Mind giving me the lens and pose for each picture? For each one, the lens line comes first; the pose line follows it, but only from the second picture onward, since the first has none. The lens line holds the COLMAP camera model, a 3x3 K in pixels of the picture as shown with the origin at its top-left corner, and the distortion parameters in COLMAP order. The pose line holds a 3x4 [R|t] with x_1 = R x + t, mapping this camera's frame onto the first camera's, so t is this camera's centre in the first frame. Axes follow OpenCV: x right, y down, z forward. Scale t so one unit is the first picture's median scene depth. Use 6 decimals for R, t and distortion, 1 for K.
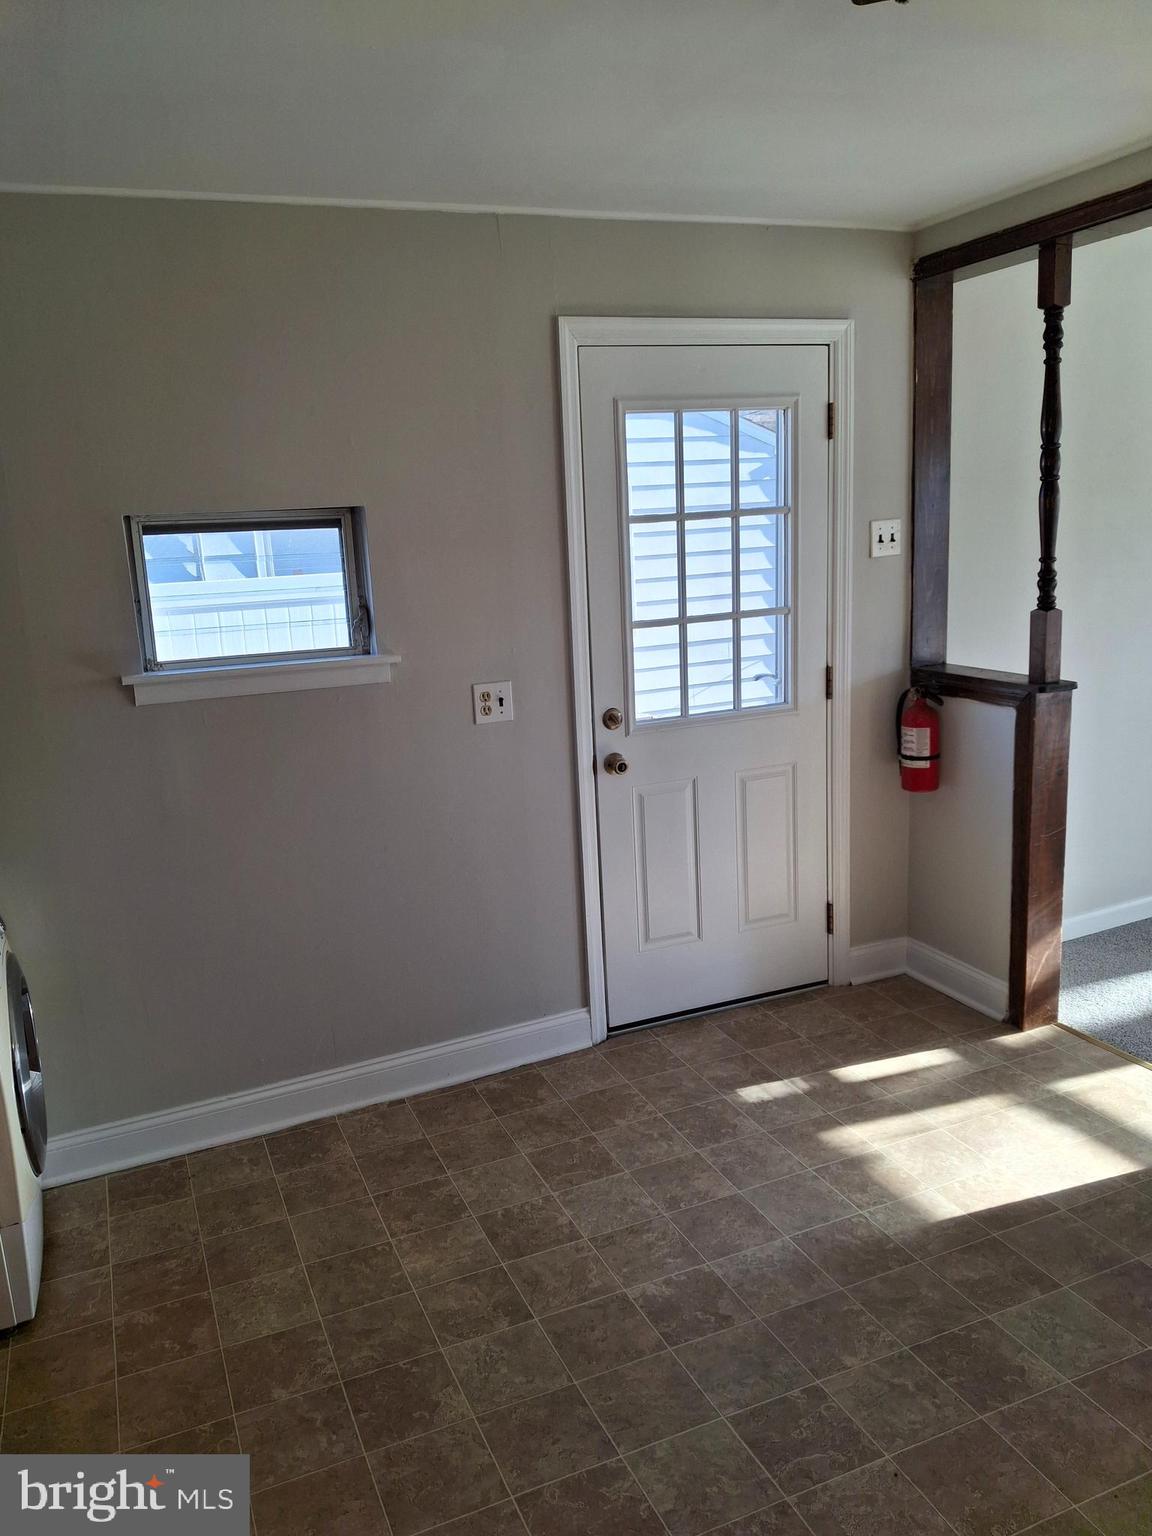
lens RADIAL K [[1179.6, 0, 573.1], [0, 1179.6, 768.2], [0, 0, 1]] dist [0.092389, -0.005436]
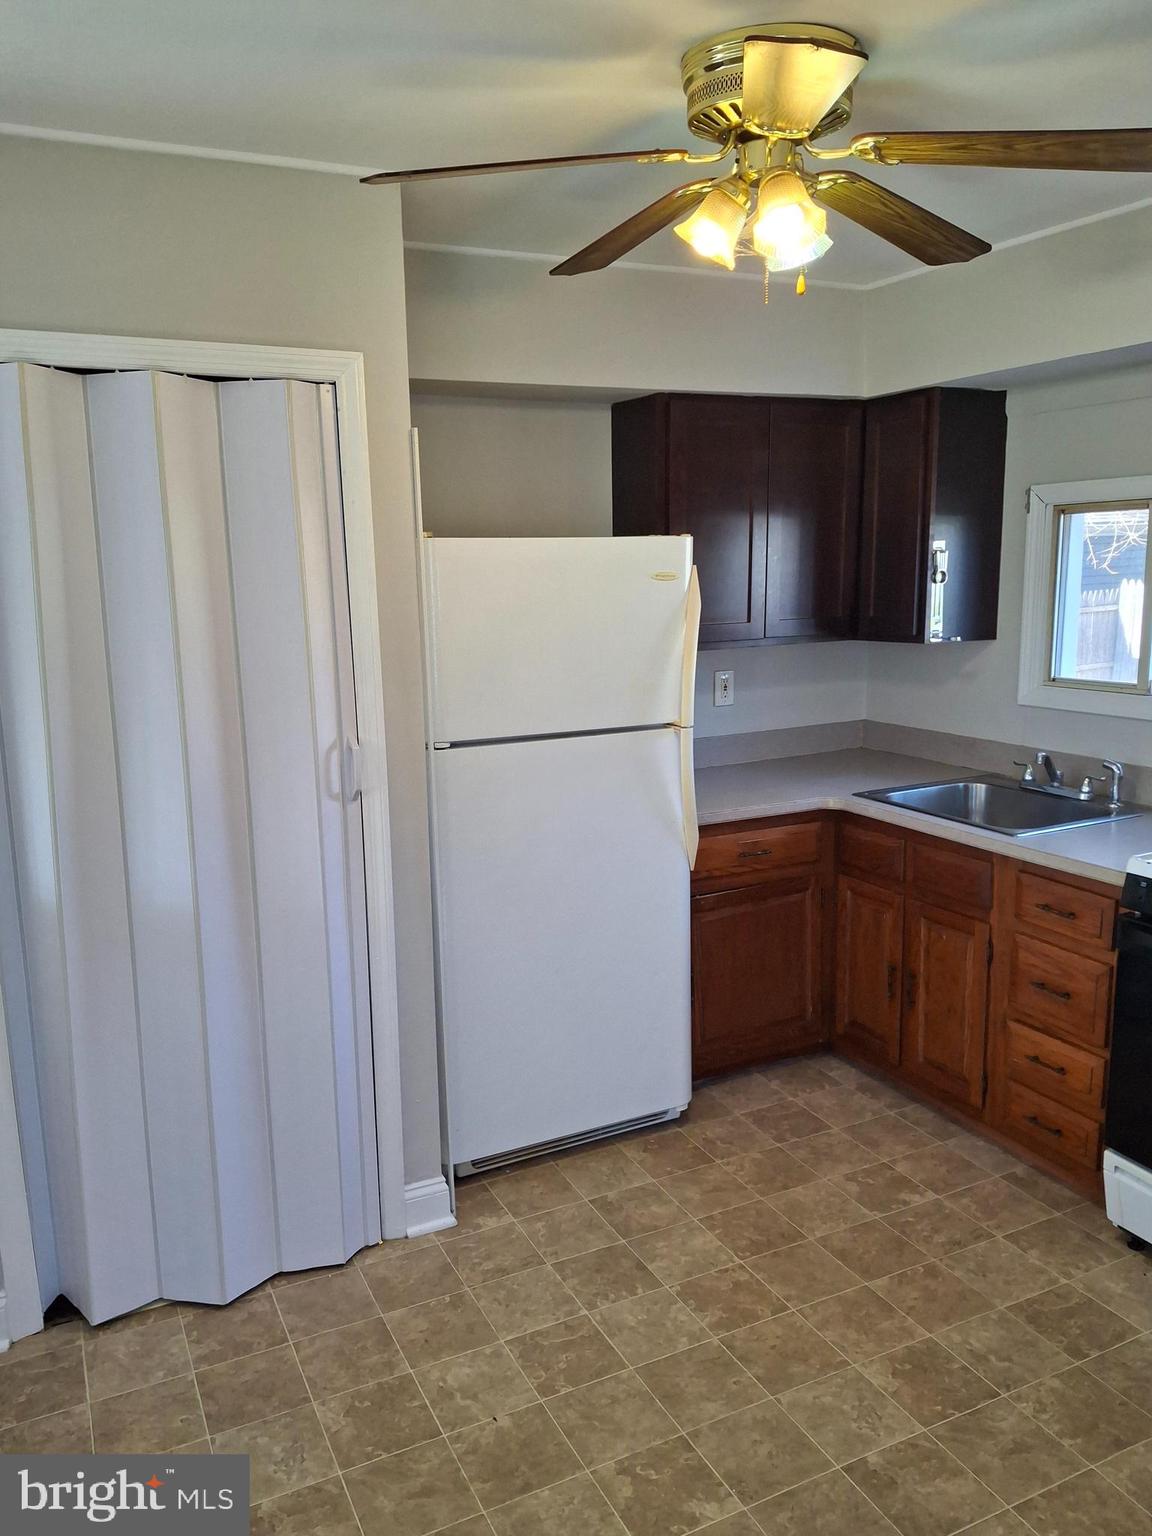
lens RADIAL K [[1179.6, 0, 574.7], [0, 1179.6, 769.9], [0, 0, 1]] dist [0.092389, -0.005436]
pose [[-0.995478, 0.088910, -0.033446, -0.014662], [0.070269, 0.926157, 0.370534, -0.369931], [0.063921, 0.366508, -0.928216, 1.741643]]
